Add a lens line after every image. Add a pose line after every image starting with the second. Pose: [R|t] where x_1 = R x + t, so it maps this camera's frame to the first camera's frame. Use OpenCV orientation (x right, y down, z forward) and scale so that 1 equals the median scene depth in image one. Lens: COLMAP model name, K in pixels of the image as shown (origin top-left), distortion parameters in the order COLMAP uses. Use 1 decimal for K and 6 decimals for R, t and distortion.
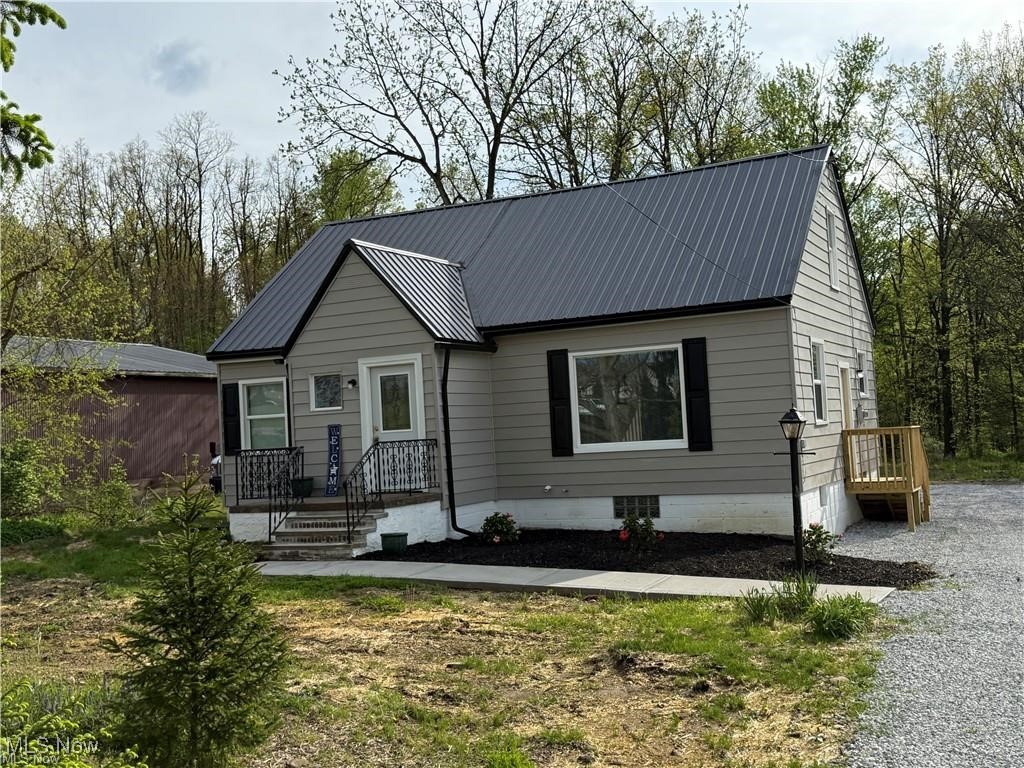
lens RADIAL K [[1127.1, 0, 512.0], [0, 1127.1, 384.0], [0, 0, 1]] dist [0.157690, 0.012129]
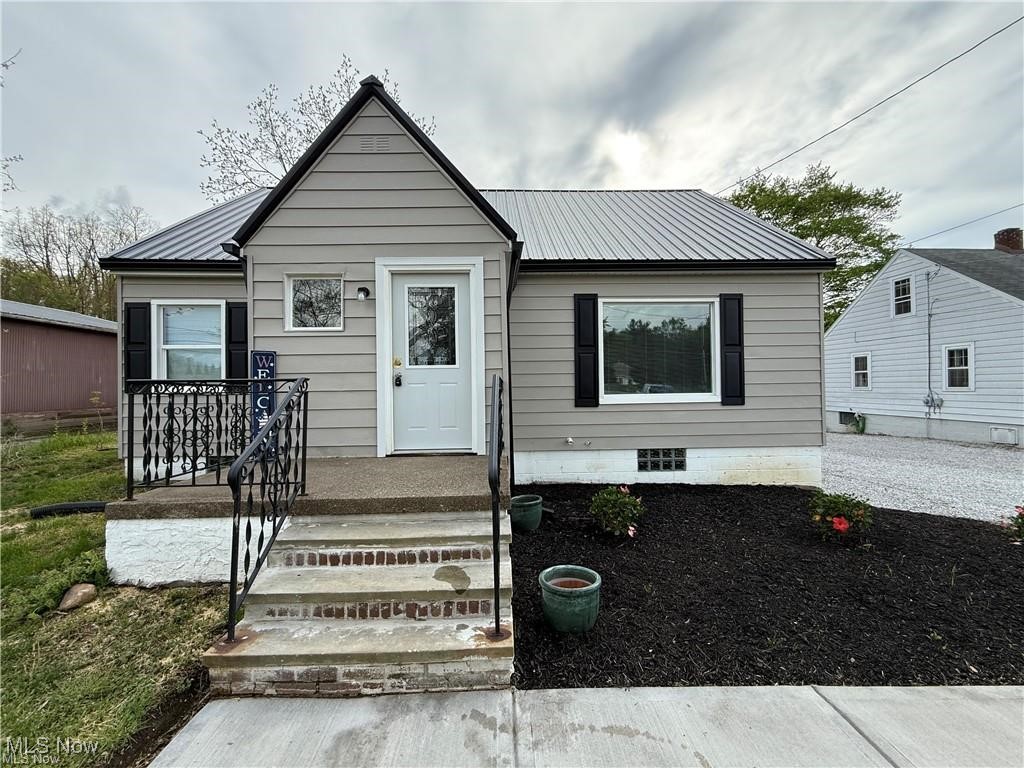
lens RADIAL K [[407.2, 0, 512.0], [0, 407.2, 384.0], [0, 0, 1]] dist [0.000250, -0.000392]
pose [[0.884364, 0.047134, 0.464412, -0.174669], [-0.055658, 0.998439, 0.004653, 0.048143], [-0.463467, -0.029963, 0.885607, 0.748478]]
